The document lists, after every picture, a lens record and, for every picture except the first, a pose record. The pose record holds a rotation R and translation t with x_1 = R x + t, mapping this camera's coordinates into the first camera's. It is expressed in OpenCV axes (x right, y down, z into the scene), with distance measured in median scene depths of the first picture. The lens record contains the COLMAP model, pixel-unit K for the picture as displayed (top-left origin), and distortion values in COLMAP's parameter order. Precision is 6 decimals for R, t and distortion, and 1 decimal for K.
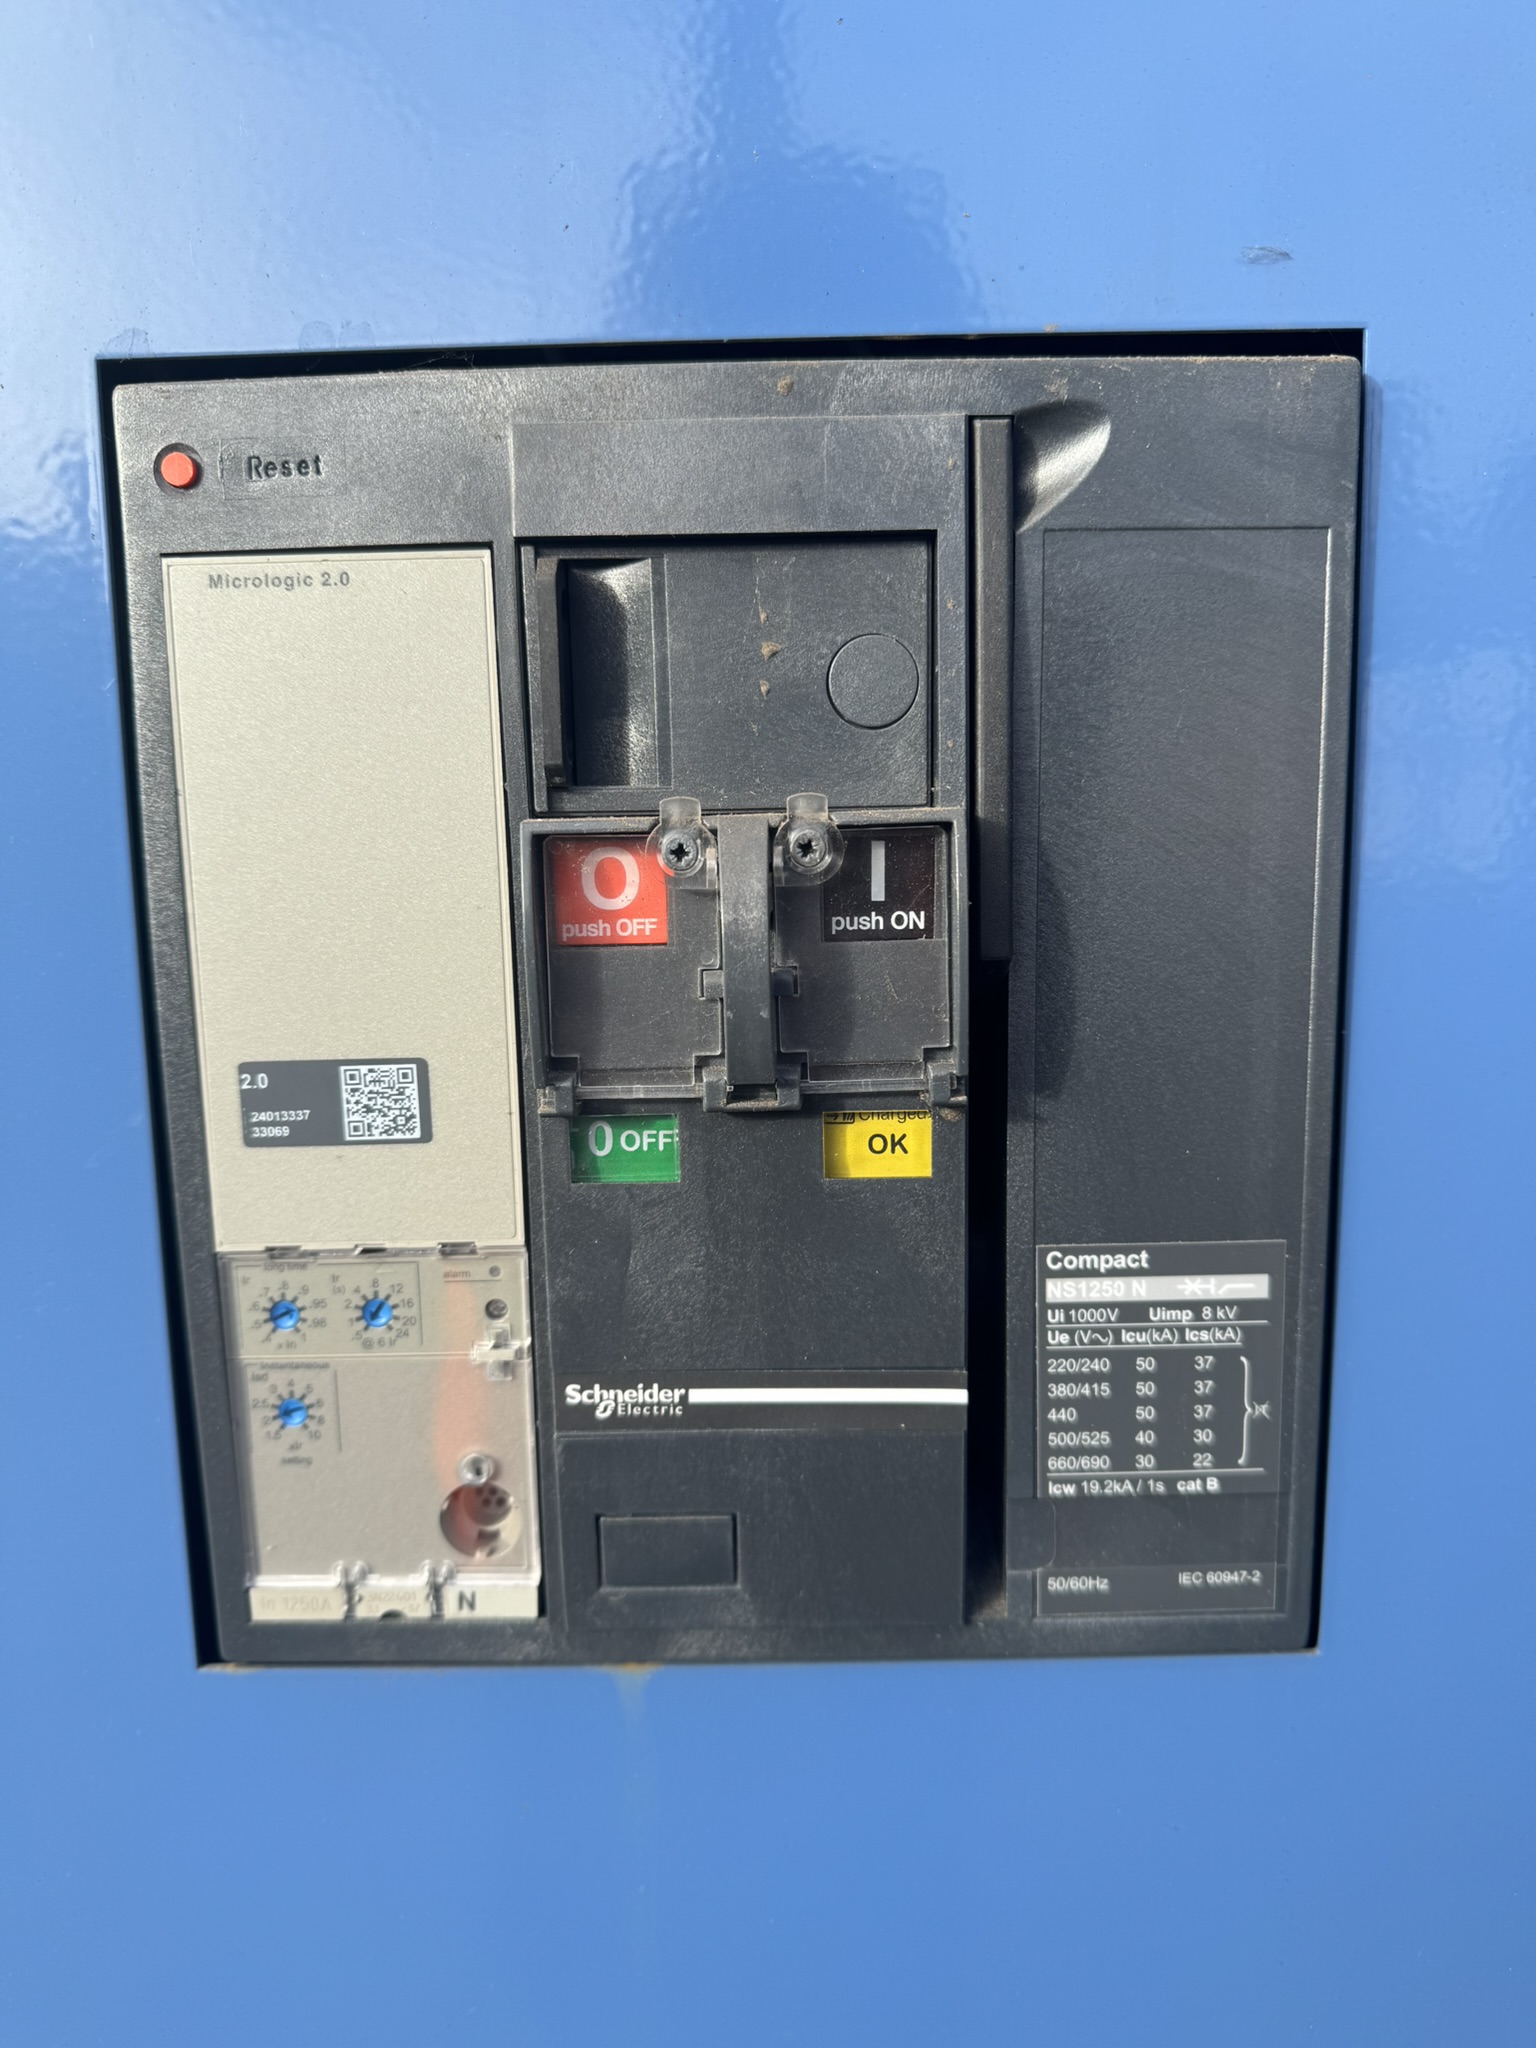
lens RADIAL K [[1592.5, 0, 764.6], [0, 1592.5, 1037.6], [0, 0, 1]] dist [0.022271, -0.029395]
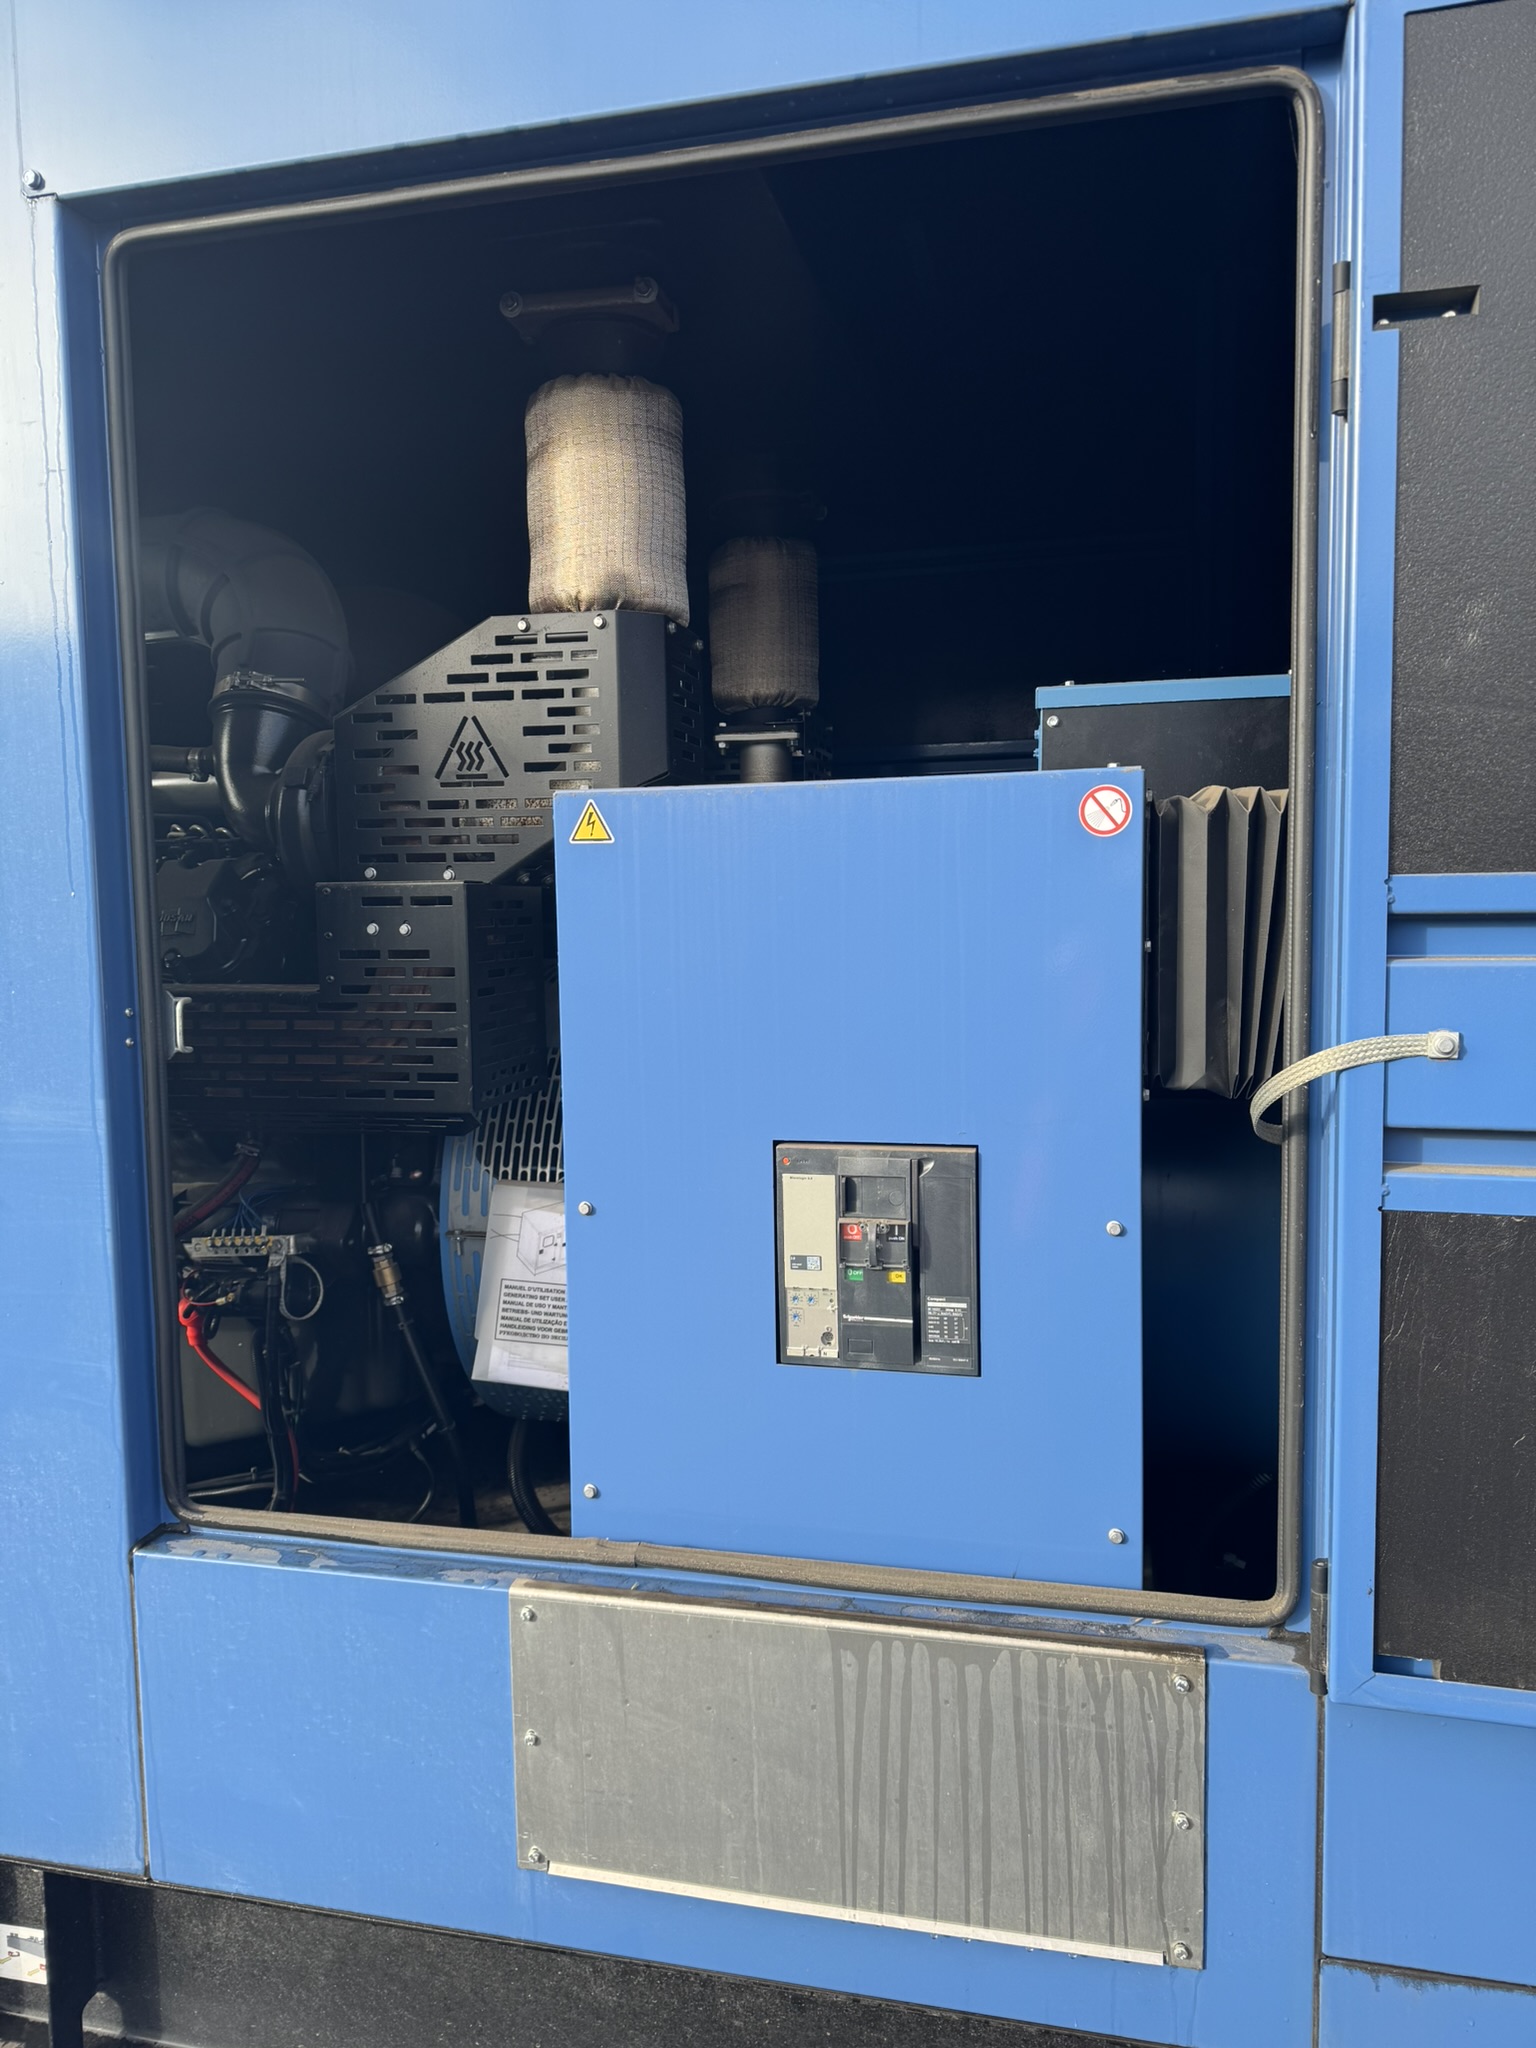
lens RADIAL K [[1592.5, 0, 772.2], [0, 1592.5, 1027.9], [0, 0, 1]] dist [0.022271, -0.029395]
pose [[0.969913, 0.026877, -0.241962, 0.986046], [-0.040695, 0.997802, -0.052294, -0.500376], [0.240025, 0.060567, 0.968876, -4.674269]]
